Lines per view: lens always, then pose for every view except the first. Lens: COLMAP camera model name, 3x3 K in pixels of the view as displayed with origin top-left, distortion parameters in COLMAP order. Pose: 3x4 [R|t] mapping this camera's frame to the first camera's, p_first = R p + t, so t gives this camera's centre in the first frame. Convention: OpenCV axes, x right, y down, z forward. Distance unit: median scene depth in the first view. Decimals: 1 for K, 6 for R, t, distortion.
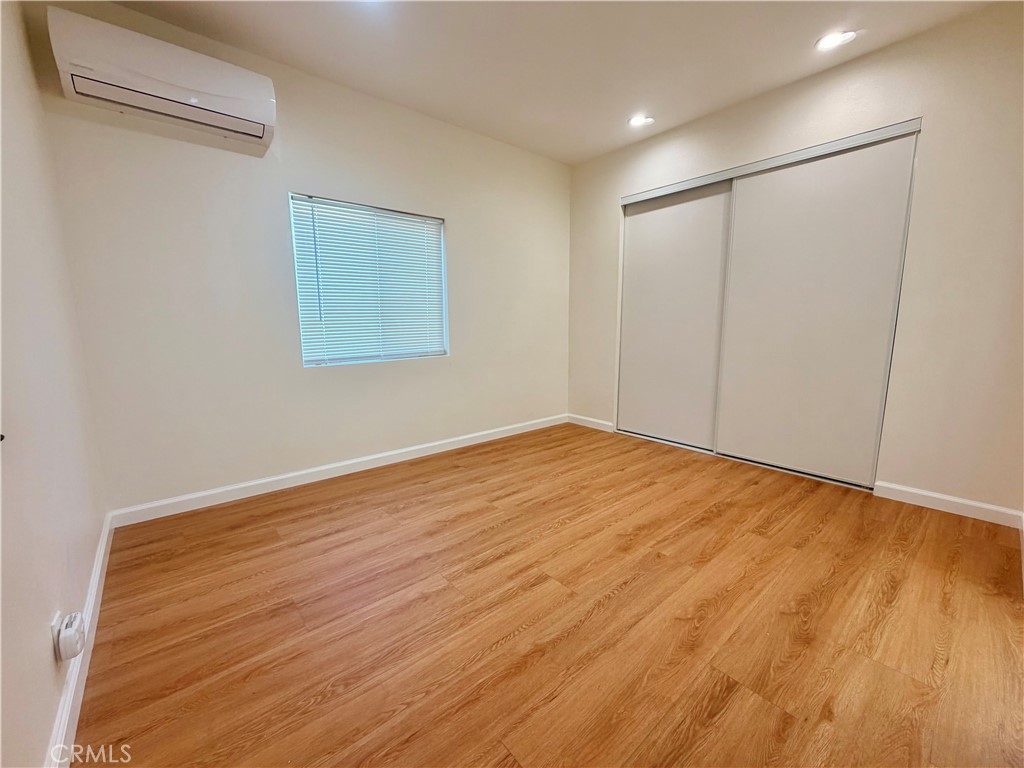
lens RADIAL K [[408.3, 0, 510.4], [0, 408.3, 384.3], [0, 0, 1]] dist [0.000120, -0.000276]
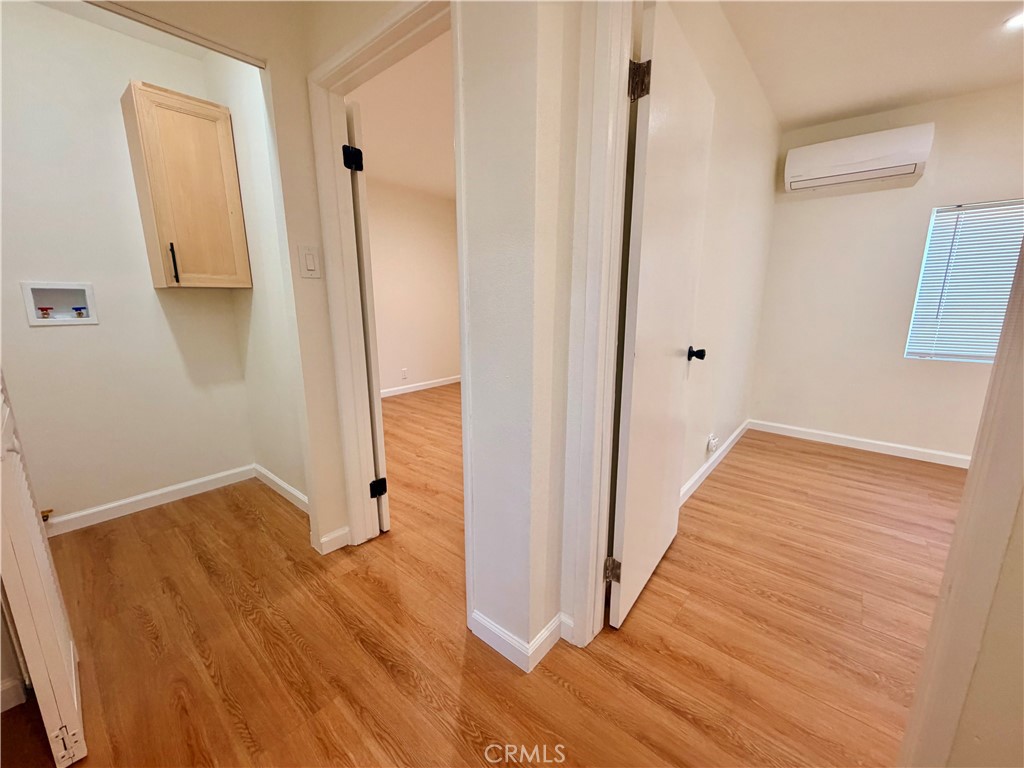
lens RADIAL K [[408.3, 0, 510.4], [0, 408.3, 384.3], [0, 0, 1]] dist [0.000120, -0.000276]
pose [[0.152548, 0.203058, -0.967211, 0.630999], [-0.146765, 0.972468, 0.181015, -0.017447], [0.977338, 0.114339, 0.178150, -0.416949]]
